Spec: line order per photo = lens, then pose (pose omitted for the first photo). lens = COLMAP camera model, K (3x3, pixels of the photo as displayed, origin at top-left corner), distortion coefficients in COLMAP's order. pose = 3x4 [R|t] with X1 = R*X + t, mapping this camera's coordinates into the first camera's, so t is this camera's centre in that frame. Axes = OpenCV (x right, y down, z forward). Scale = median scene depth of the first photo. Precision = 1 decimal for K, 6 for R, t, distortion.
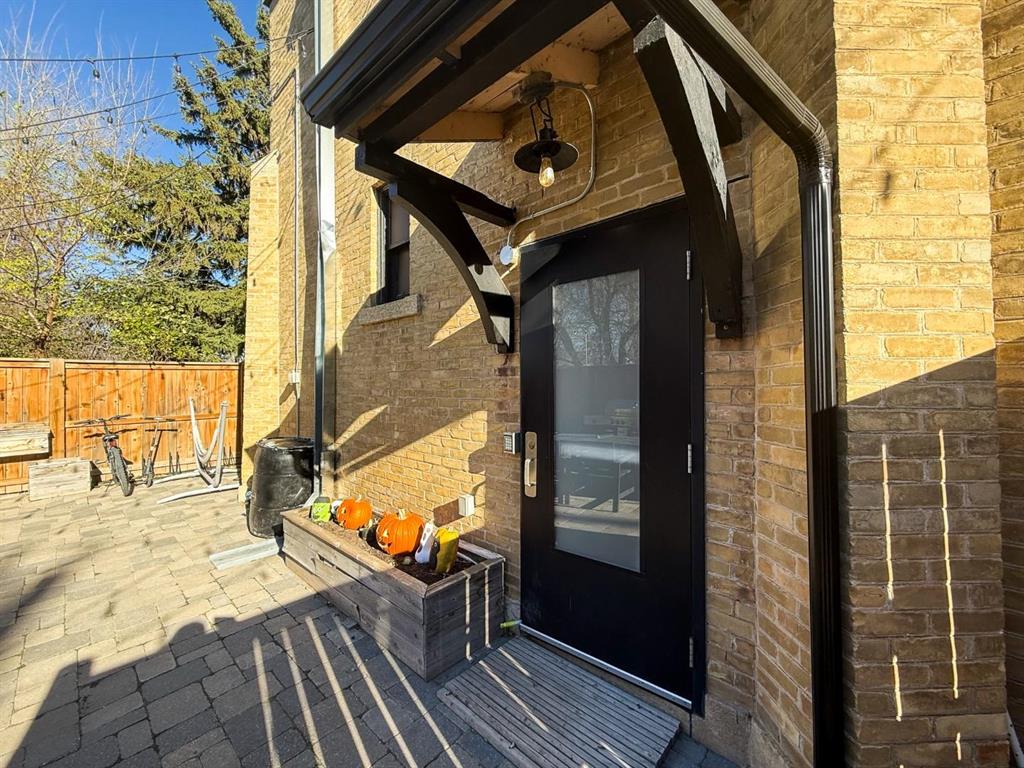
lens RADIAL K [[409.7, 0, 508.4], [0, 409.7, 385.5], [0, 0, 1]] dist [0.003969, -0.000388]
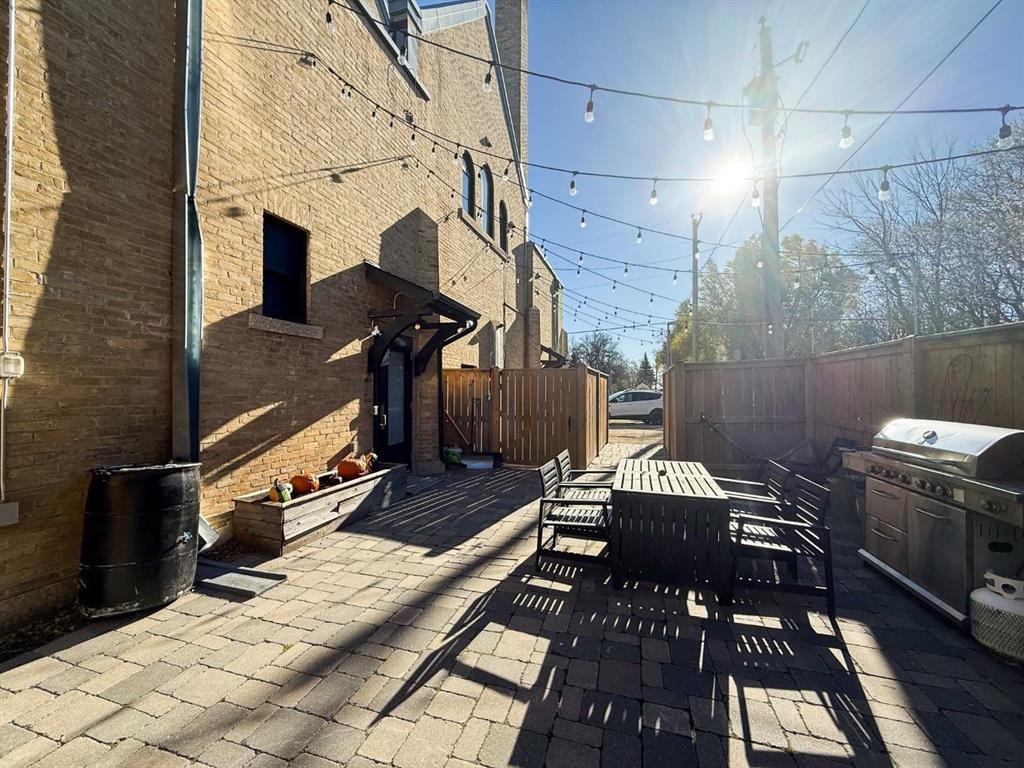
lens RADIAL K [[409.7, 0, 511.1], [0, 409.7, 386.3], [0, 0, 1]] dist [0.003969, -0.000388]
pose [[-0.435917, 0.010114, 0.899930, -1.491783], [0.003743, 0.999949, -0.009425, 0.014543], [-0.899979, -0.000740, -0.435932, 0.795721]]
